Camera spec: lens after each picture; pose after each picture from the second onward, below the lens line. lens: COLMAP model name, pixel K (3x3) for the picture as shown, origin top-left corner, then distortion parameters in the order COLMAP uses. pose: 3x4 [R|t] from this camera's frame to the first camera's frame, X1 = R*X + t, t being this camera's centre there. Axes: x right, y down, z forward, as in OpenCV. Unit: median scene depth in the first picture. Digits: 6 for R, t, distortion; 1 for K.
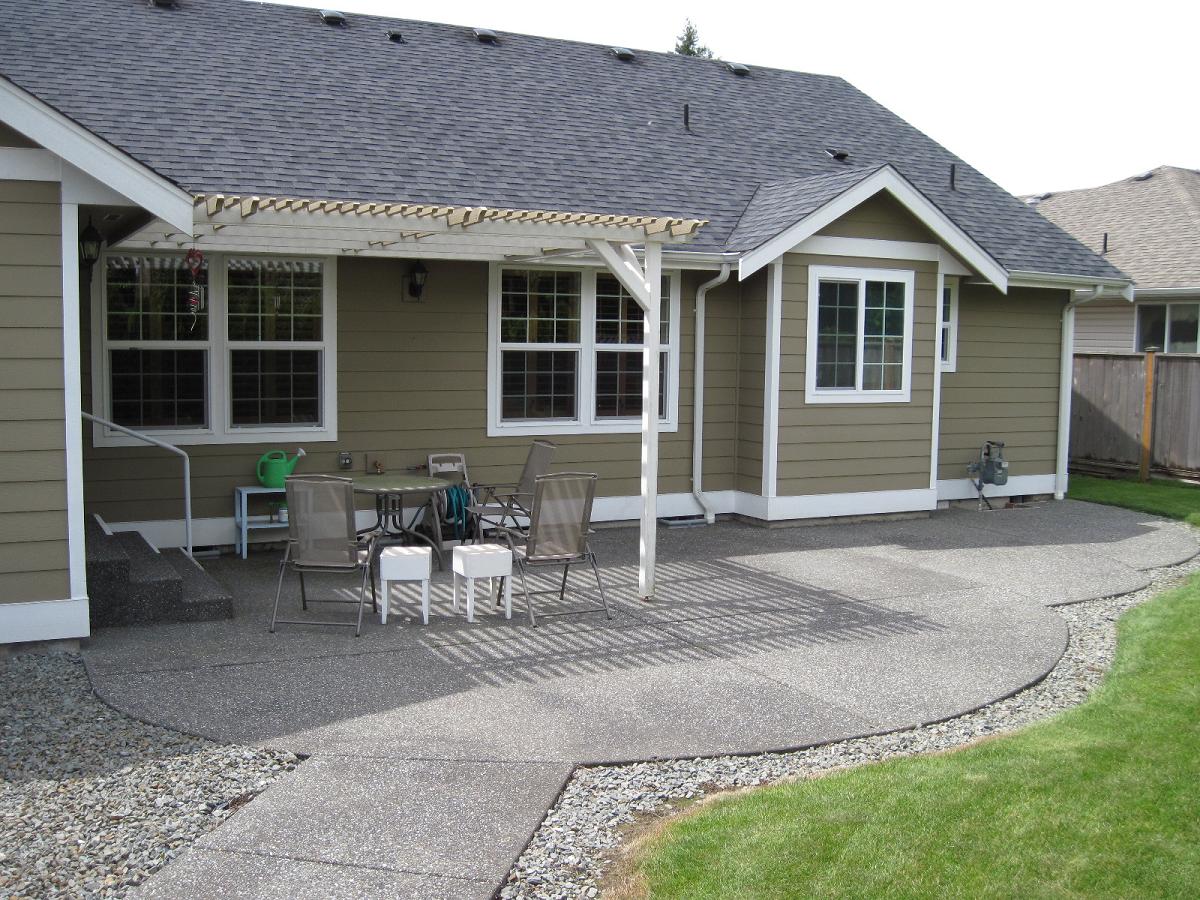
lens RADIAL K [[1235.3, 0, 590.5], [0, 1235.3, 451.7], [0, 0, 1]] dist [-0.104471, 0.000000]
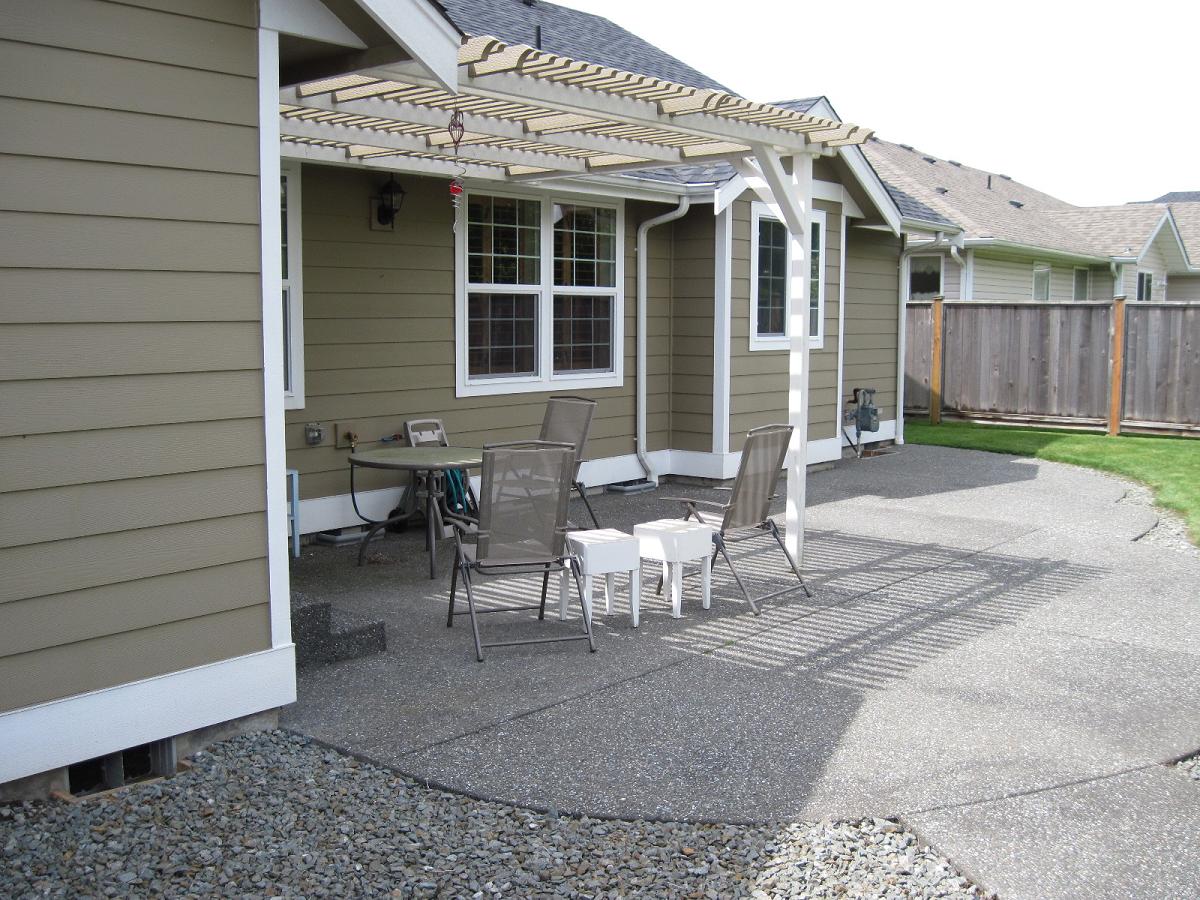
lens RADIAL K [[1235.3, 0, 604.7], [0, 1235.3, 448.7], [0, 0, 1]] dist [-0.104471, 0.000000]
pose [[0.917680, -0.053435, 0.393710, -0.313332], [0.045973, 0.998540, 0.028366, 0.003196], [-0.394651, -0.007931, 0.918797, 0.200868]]
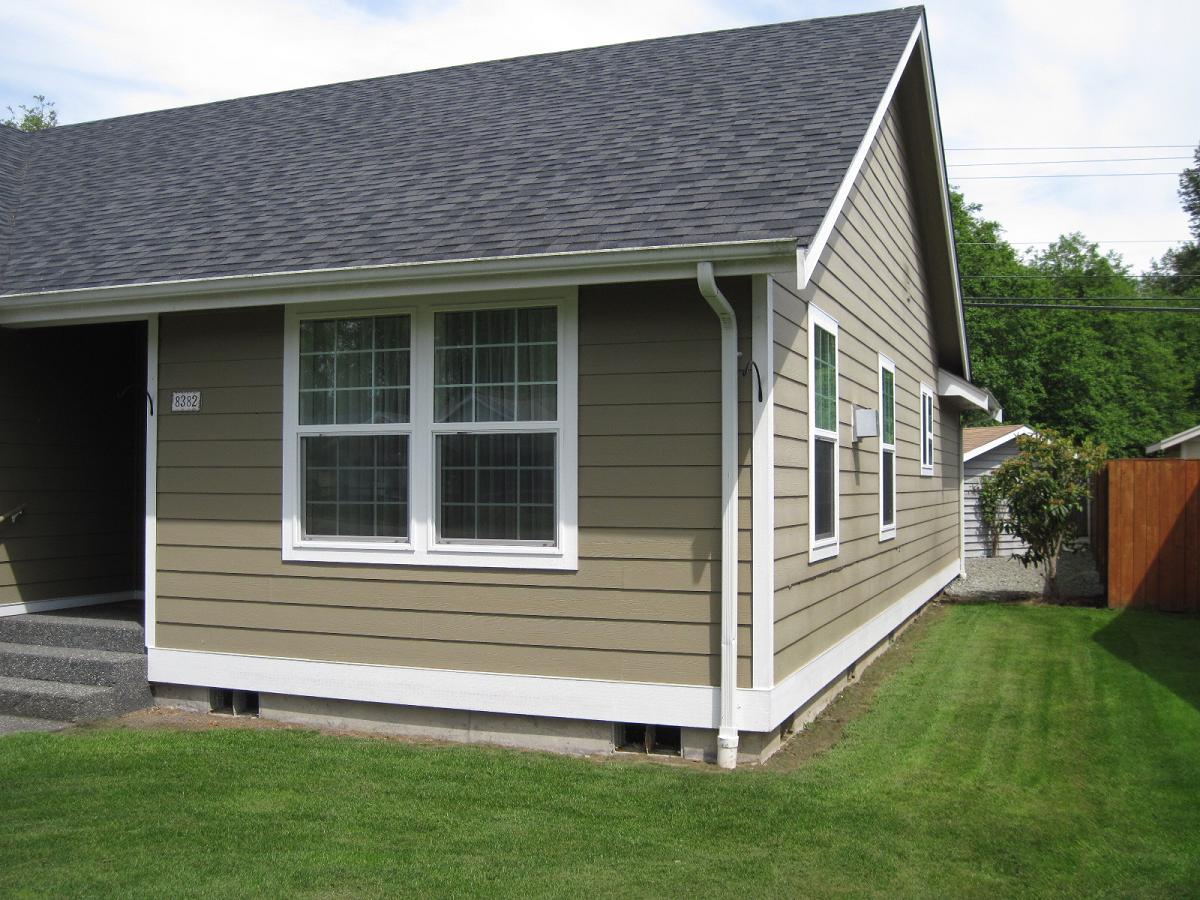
lens RADIAL K [[1235.3, 0, 600.4], [0, 1235.3, 444.3], [0, 0, 1]] dist [-0.104471, 0.000000]
pose [[0.678236, -0.025267, -0.734409, 0.539026], [-0.054897, 0.994874, -0.084927, -0.027513], [0.732791, 0.097917, 0.673372, 0.648479]]
